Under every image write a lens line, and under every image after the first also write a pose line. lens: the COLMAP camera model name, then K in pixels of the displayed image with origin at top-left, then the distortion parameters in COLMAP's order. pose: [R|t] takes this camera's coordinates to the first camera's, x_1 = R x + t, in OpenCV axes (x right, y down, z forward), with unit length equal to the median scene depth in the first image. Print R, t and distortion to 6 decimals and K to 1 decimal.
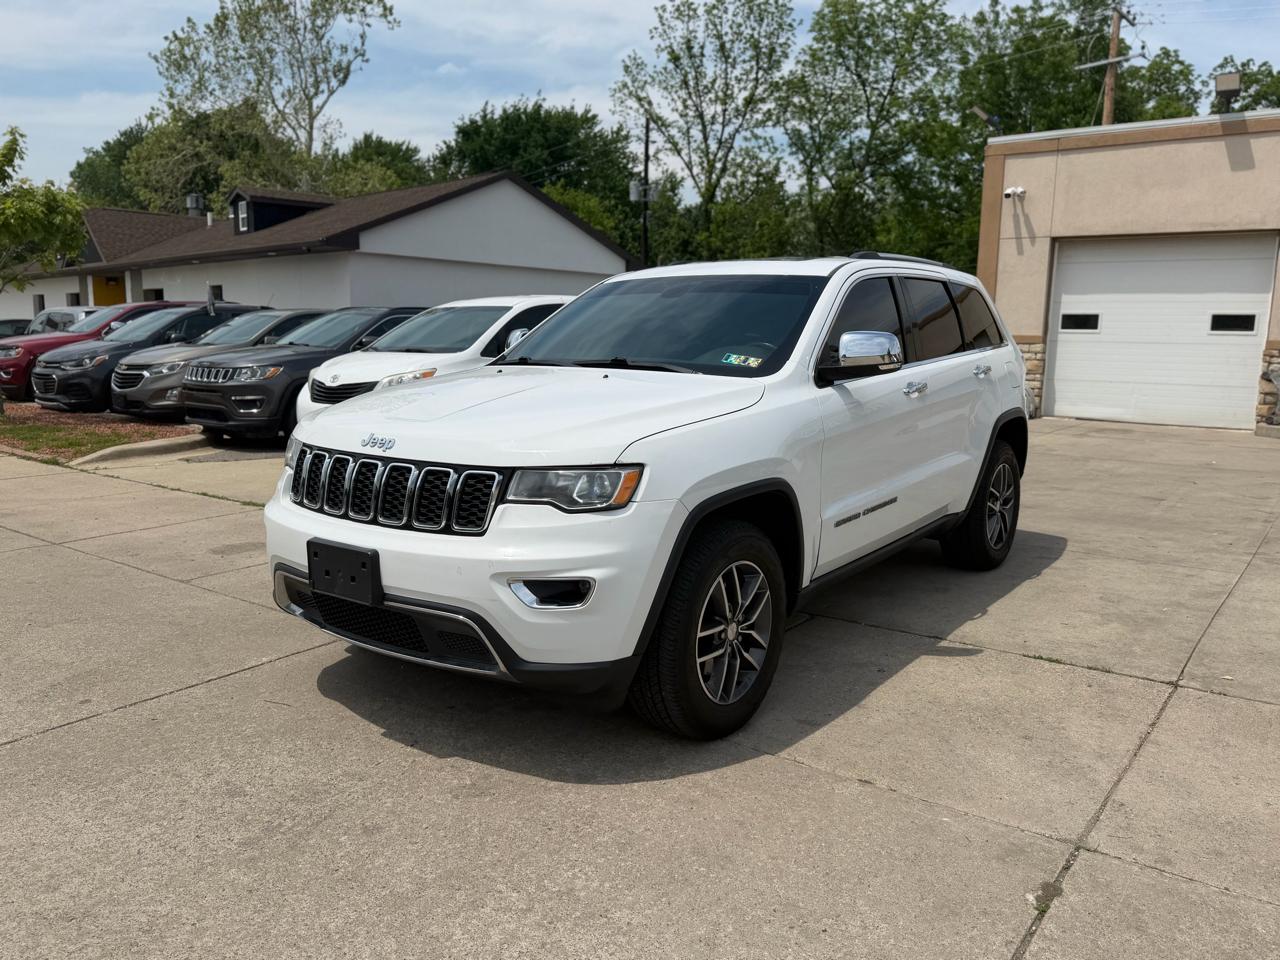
lens RADIAL K [[960.8, 0, 644.8], [0, 960.8, 478.6], [0, 0, 1]] dist [0.037803, -0.054697]
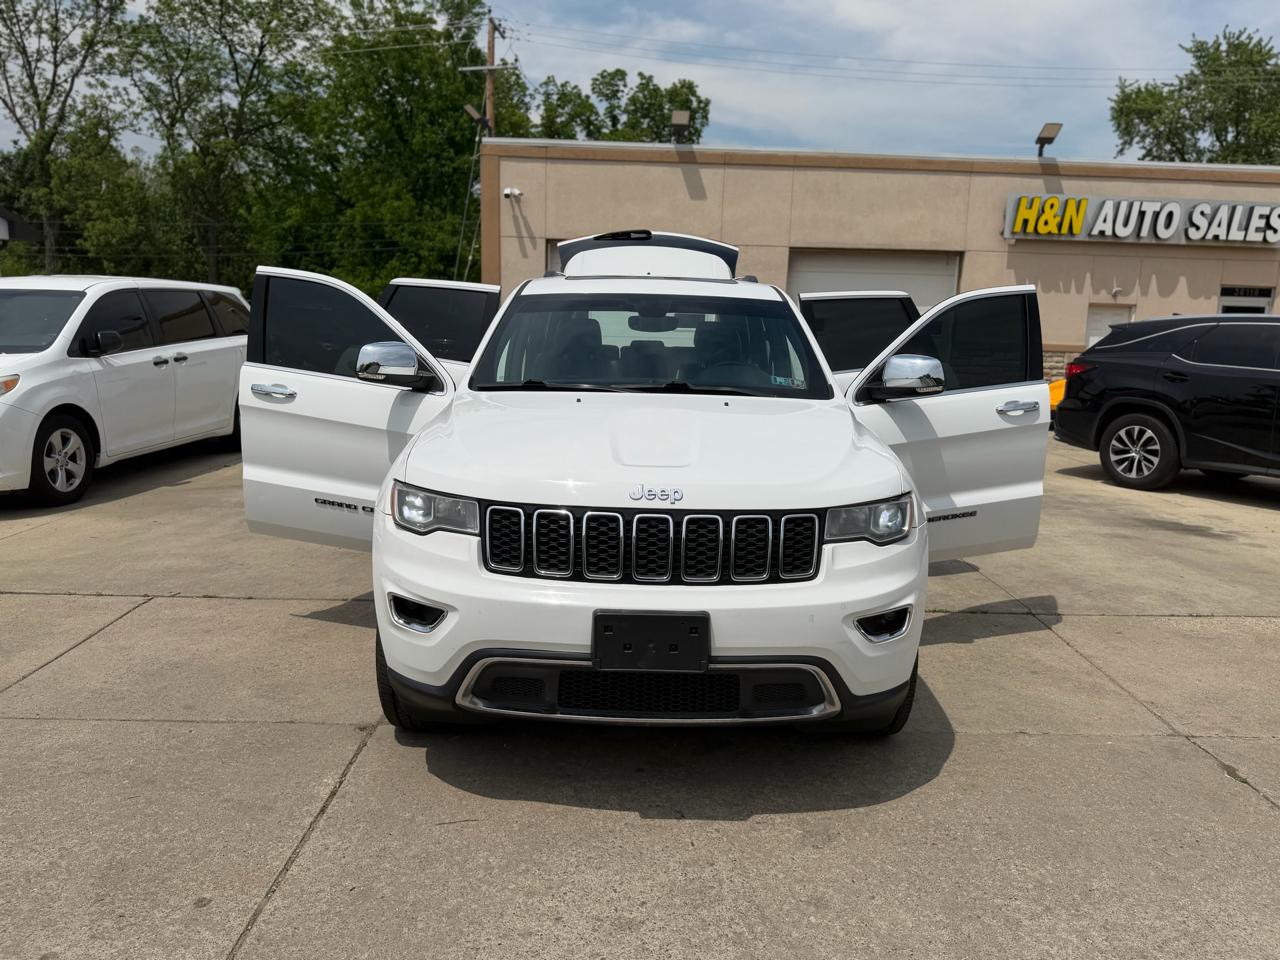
lens RADIAL K [[960.8, 0, 641.4], [0, 960.8, 477.3], [0, 0, 1]] dist [0.037803, -0.054697]
pose [[0.800282, -0.085656, 0.593474, -0.182472], [0.073560, 0.996293, 0.044600, -0.020997], [-0.595095, 0.007963, 0.803616, 0.064144]]
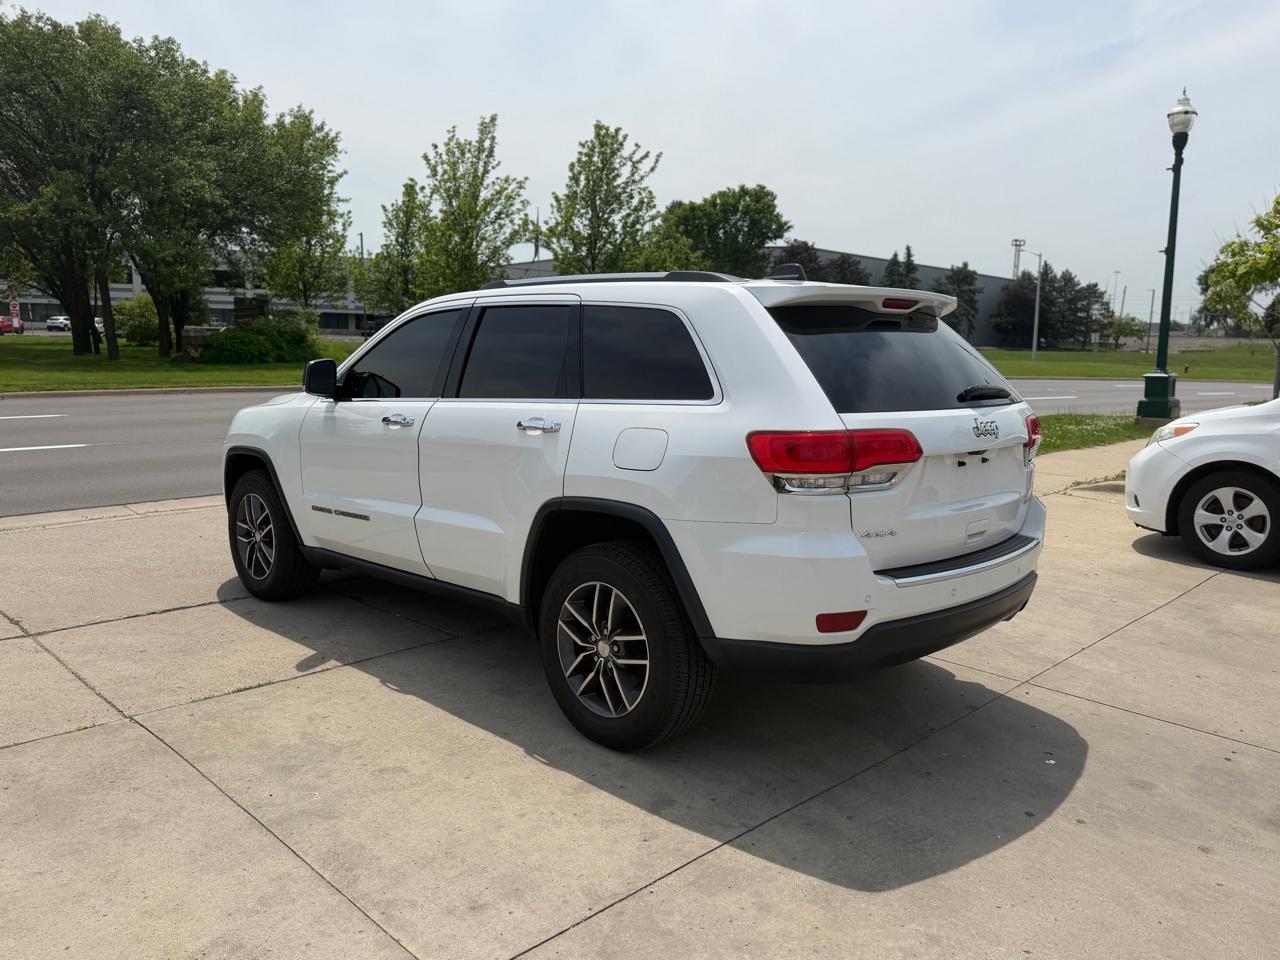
lens RADIAL K [[960.8, 0, 637.3], [0, 960.8, 482.7], [0, 0, 1]] dist [0.037803, -0.054697]
pose [[-0.138536, 0.127356, -0.982134, 0.382167], [-0.171821, 0.973567, 0.150482, -0.069363], [0.975338, 0.189599, -0.112992, 0.424830]]
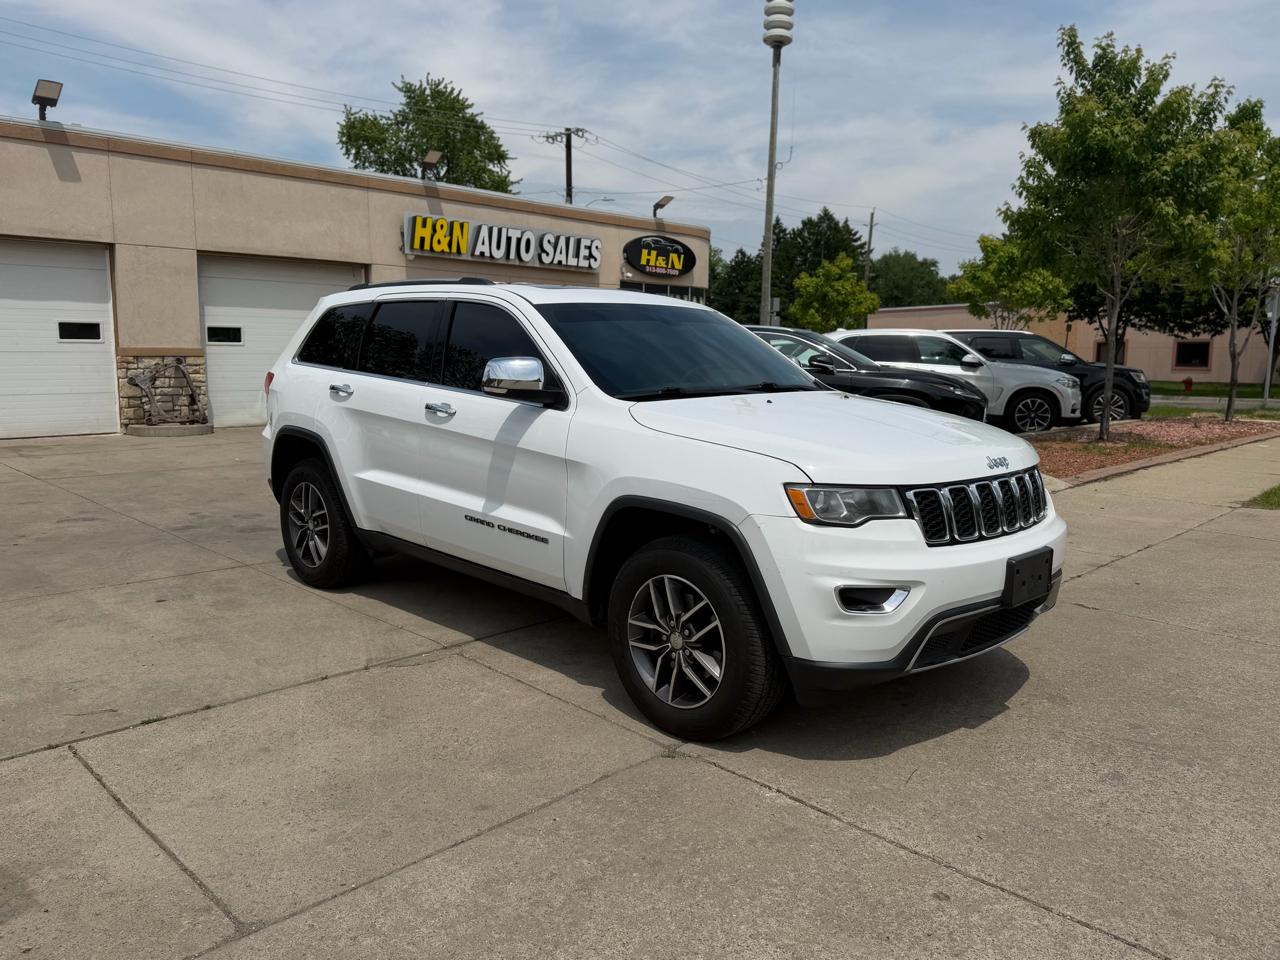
lens RADIAL K [[960.8, 0, 643.9], [0, 960.8, 485.9], [0, 0, 1]] dist [0.037803, -0.054697]
pose [[0.147514, -0.148990, 0.977774, -0.323033], [0.141613, 0.981585, 0.128206, -0.047886], [-0.978869, 0.119553, 0.165897, 0.271936]]
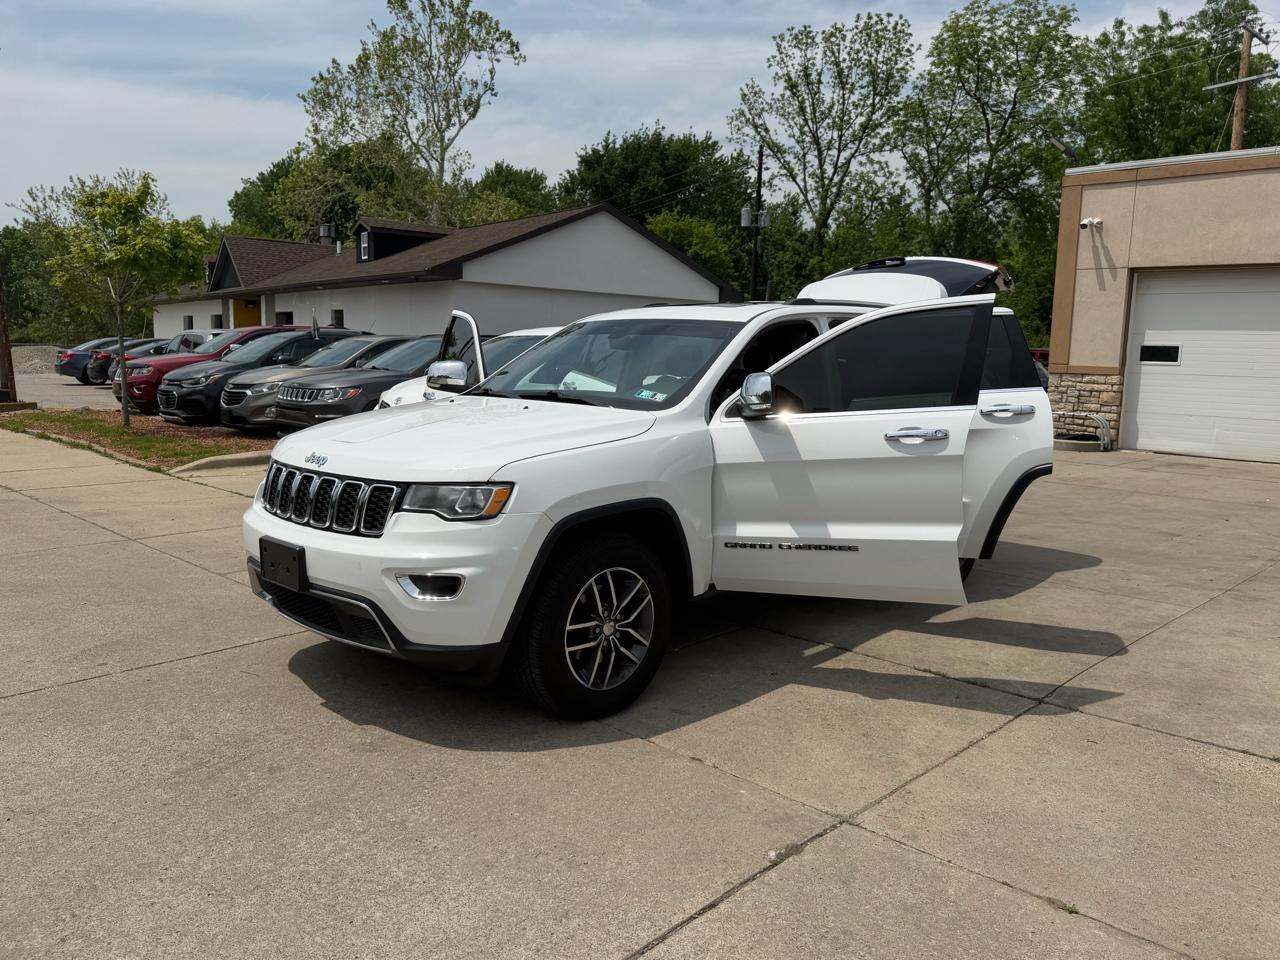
lens RADIAL K [[960.8, 0, 645.7], [0, 960.8, 477.6], [0, 0, 1]] dist [0.037803, -0.054697]
pose [[0.992094, 0.026639, -0.122641, 0.064091], [-0.029525, 0.999327, -0.021781, 0.000027], [0.121978, 0.025230, 0.992212, -0.036167]]
